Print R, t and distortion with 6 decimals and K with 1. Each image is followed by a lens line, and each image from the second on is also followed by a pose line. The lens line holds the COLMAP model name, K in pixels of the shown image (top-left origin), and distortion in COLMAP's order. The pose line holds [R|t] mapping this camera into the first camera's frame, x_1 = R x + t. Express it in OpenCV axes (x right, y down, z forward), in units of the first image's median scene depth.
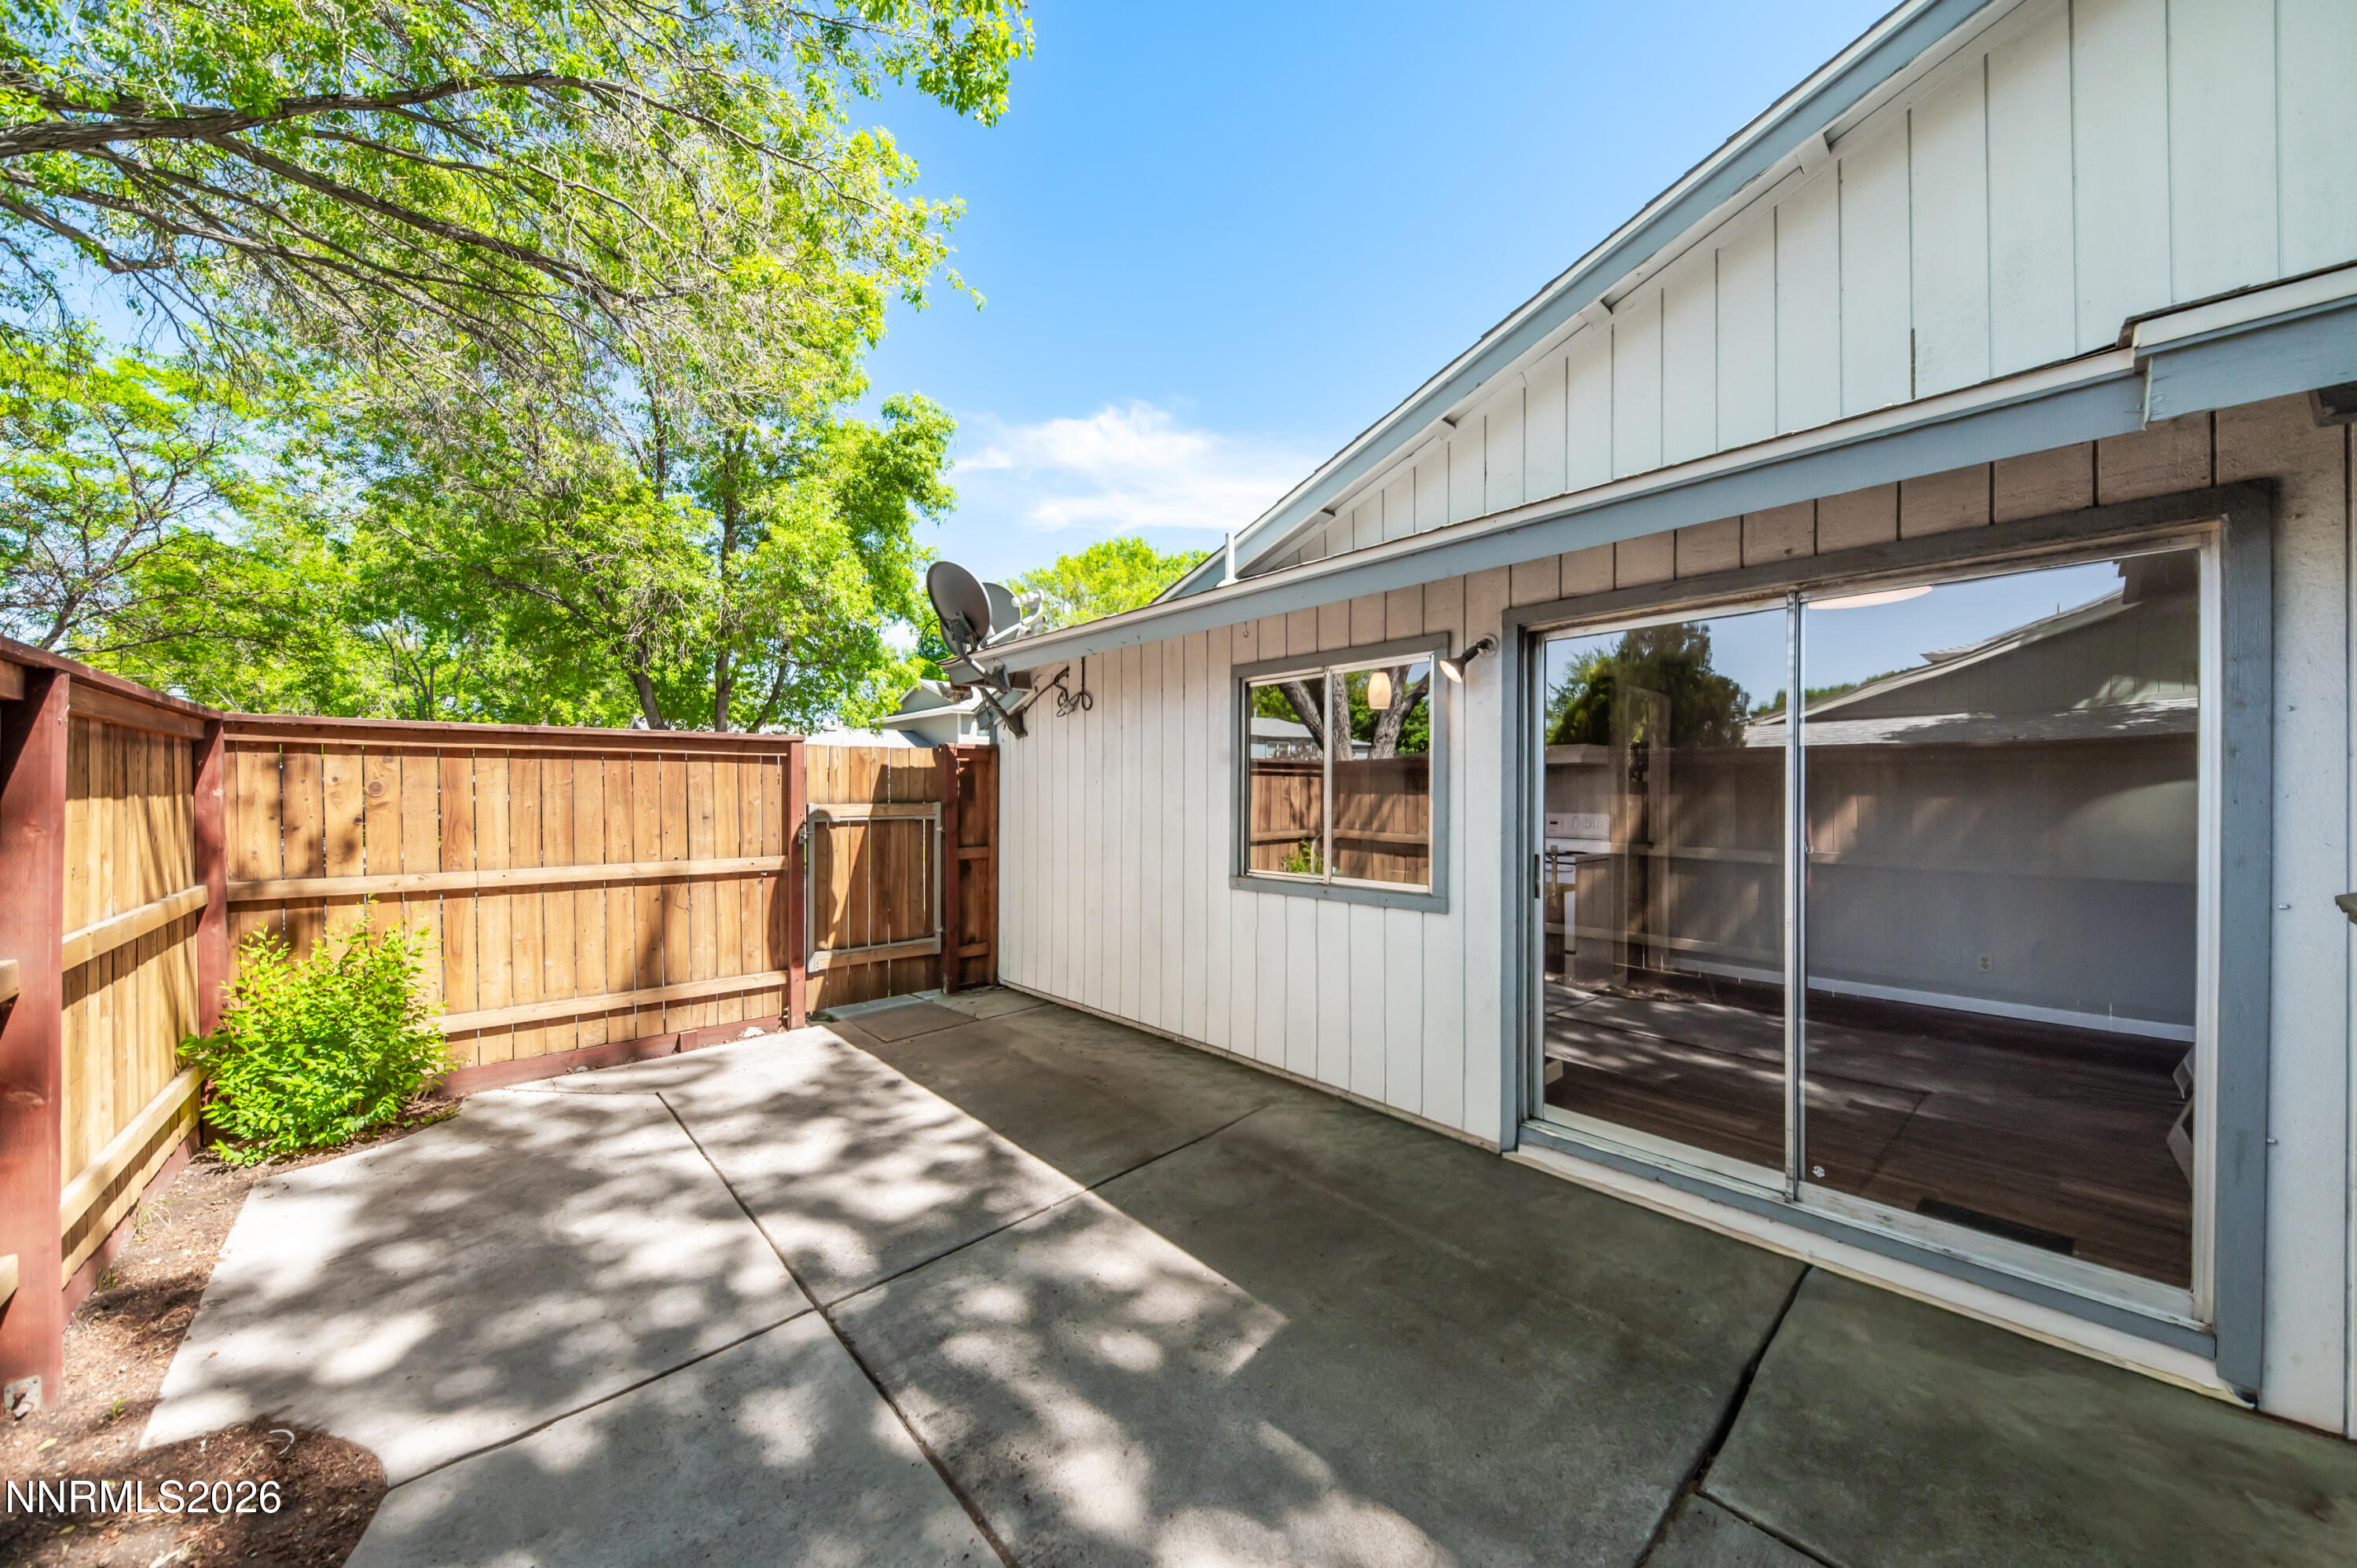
lens RADIAL K [[812.1, 0, 1217.1], [0, 812.1, 804.5], [0, 0, 1]] dist [0.000831, -0.000070]
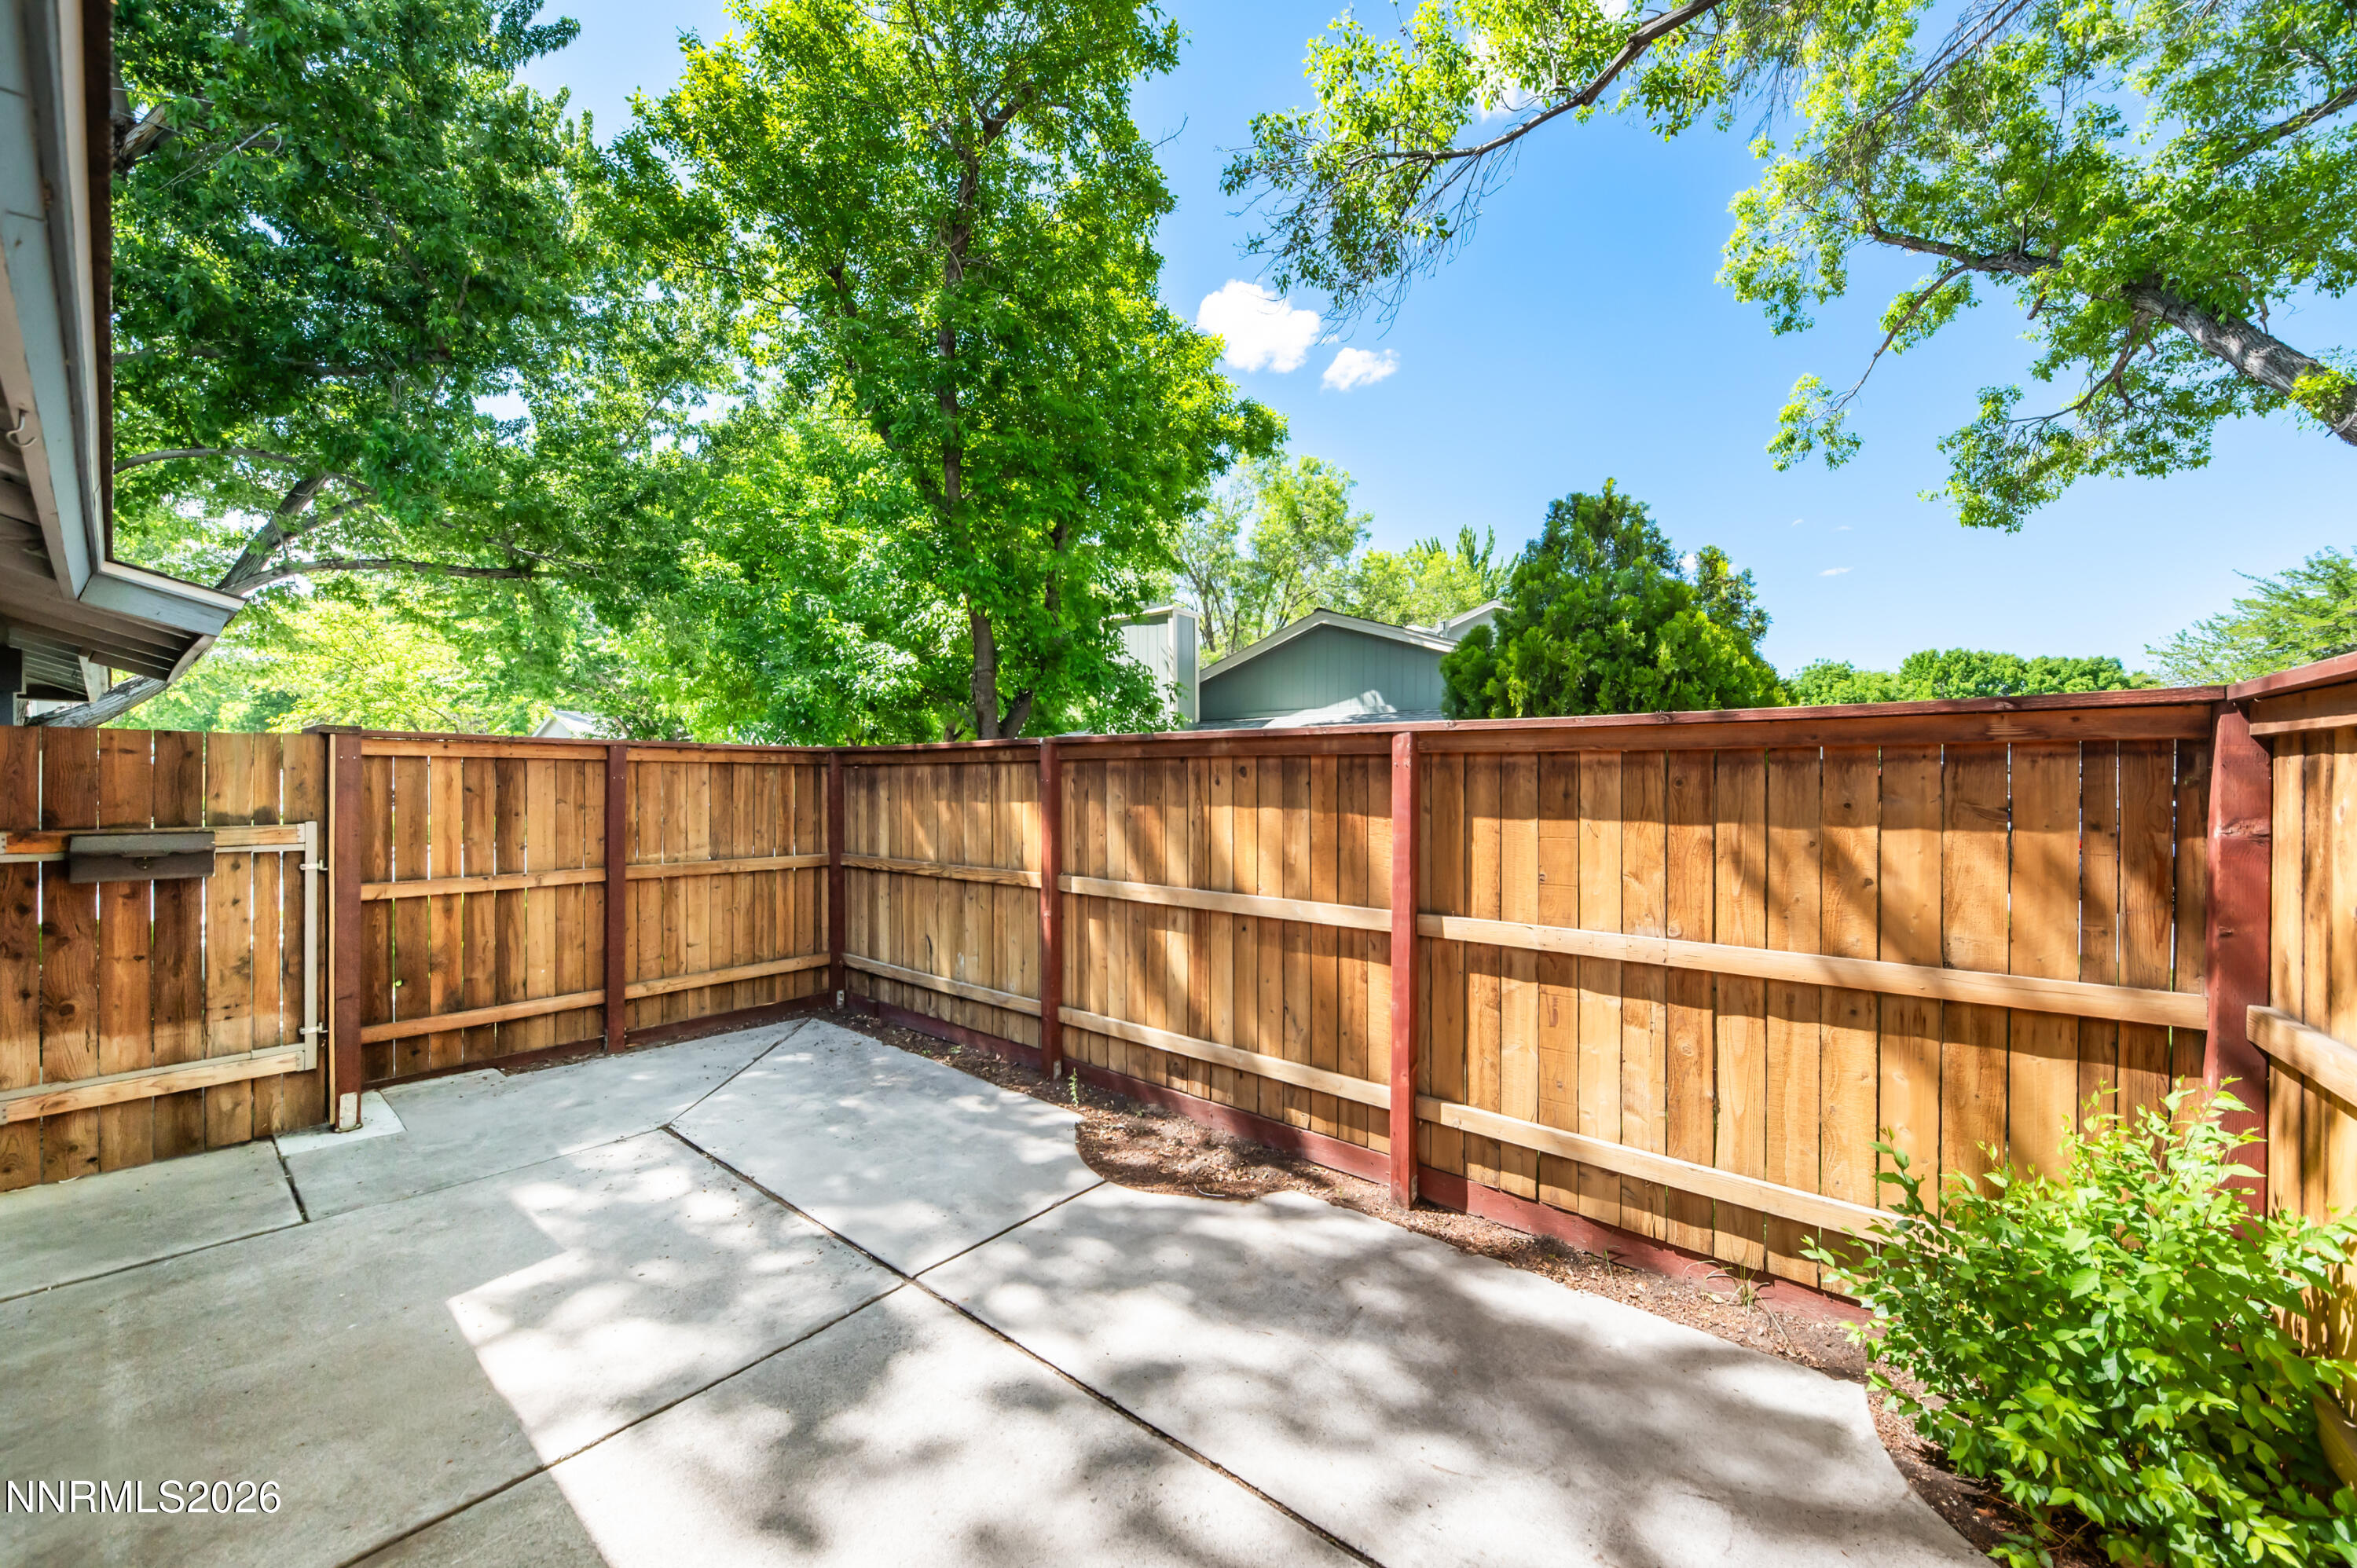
lens RADIAL K [[830.9, 0, 1190.3], [0, 830.9, 793.4], [0, 0, 1]] dist [0.000329, -0.000379]
pose [[-0.989814, -0.006438, -0.142219, -0.387874], [-0.009971, 0.999659, 0.024143, -0.041270], [0.142015, 0.025315, -0.989541, 1.236586]]
